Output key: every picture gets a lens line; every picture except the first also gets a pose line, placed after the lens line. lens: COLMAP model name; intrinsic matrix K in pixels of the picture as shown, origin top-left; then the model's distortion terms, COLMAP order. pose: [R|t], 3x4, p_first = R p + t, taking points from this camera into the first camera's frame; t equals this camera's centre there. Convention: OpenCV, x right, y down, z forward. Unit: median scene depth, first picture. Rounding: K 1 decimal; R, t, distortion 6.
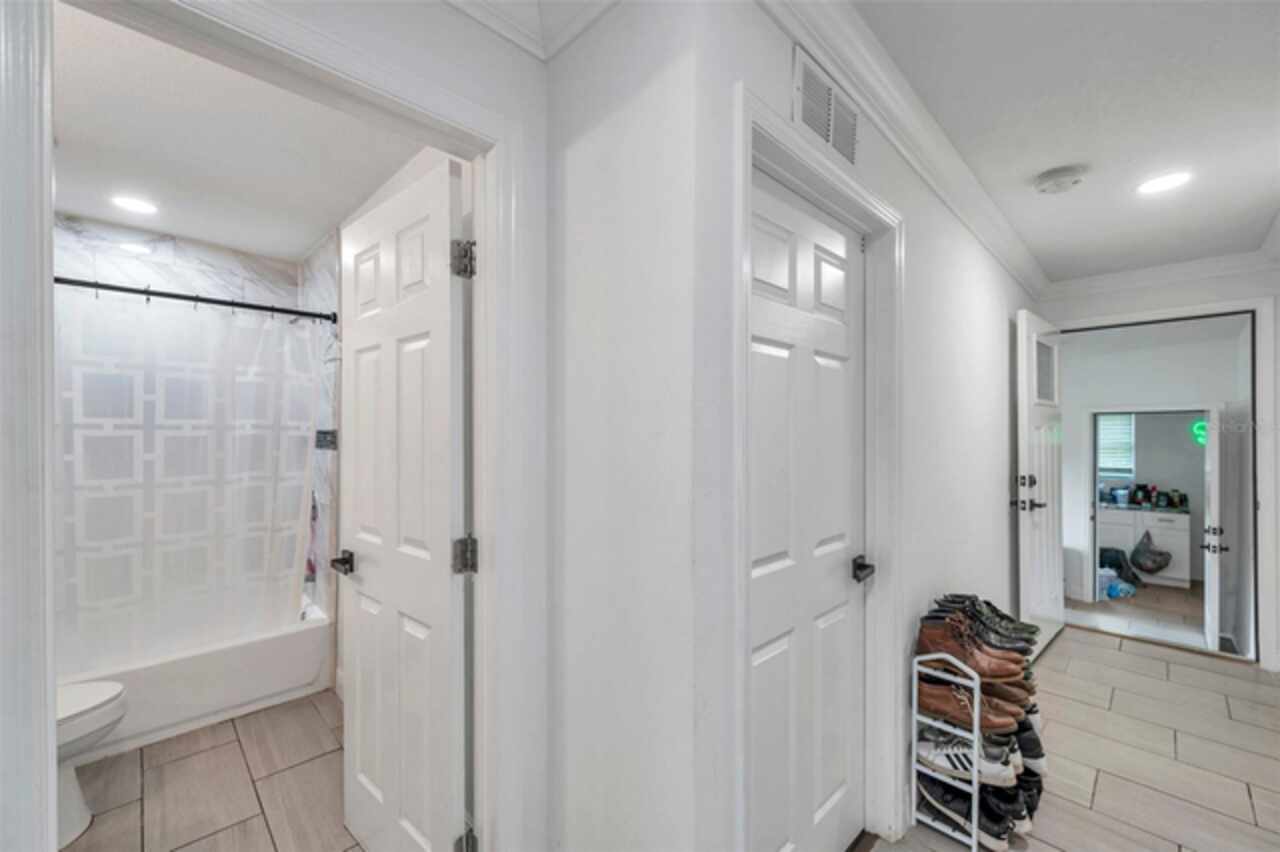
lens RADIAL K [[516.3, 0, 643.7], [0, 516.3, 430.6], [0, 0, 1]] dist [0.004164, 0.000086]
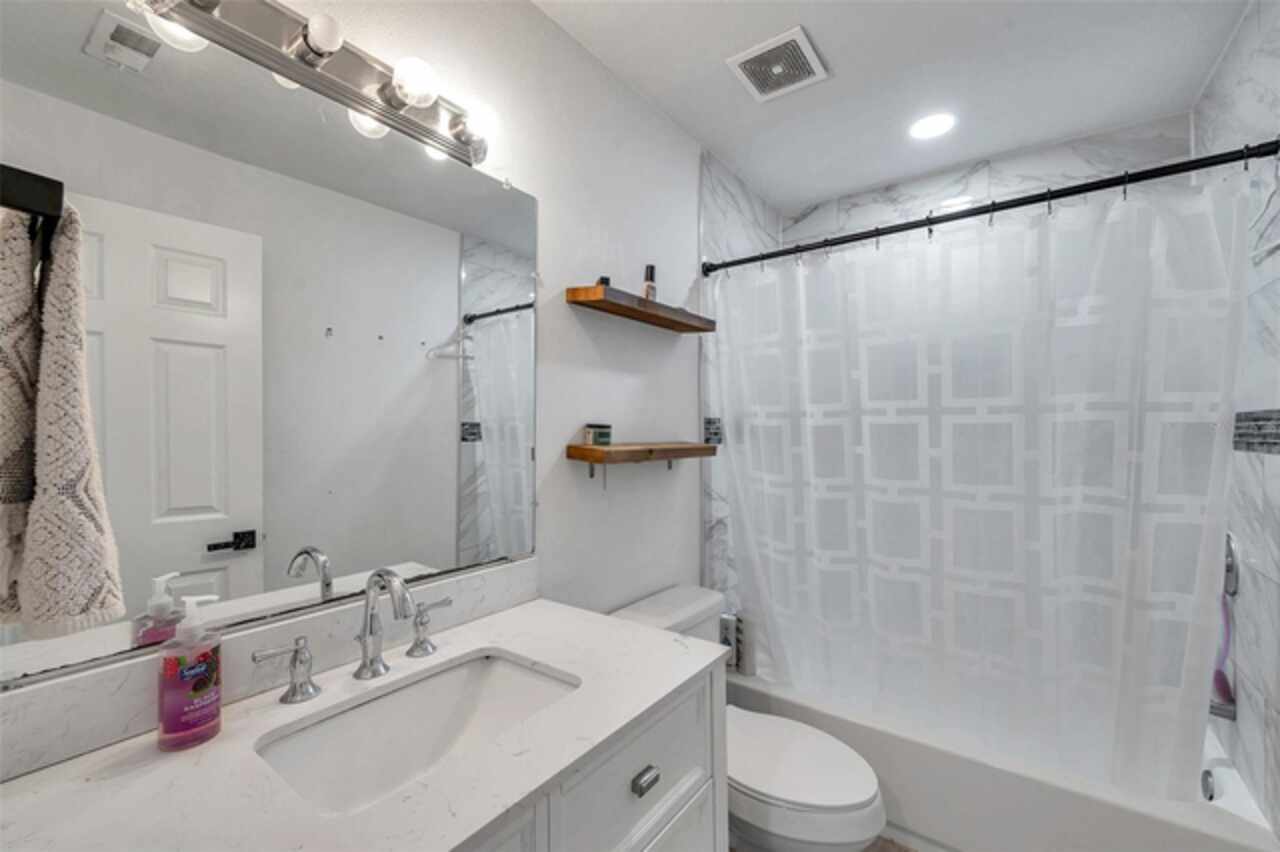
lens RADIAL K [[516.3, 0, 644.8], [0, 516.3, 424.9], [0, 0, 1]] dist [0.004164, 0.000086]
pose [[0.161019, -0.008515, -0.986915, -0.285229], [0.004349, 0.999959, -0.007918, 0.014845], [0.986942, -0.003017, 0.161049, 0.443529]]
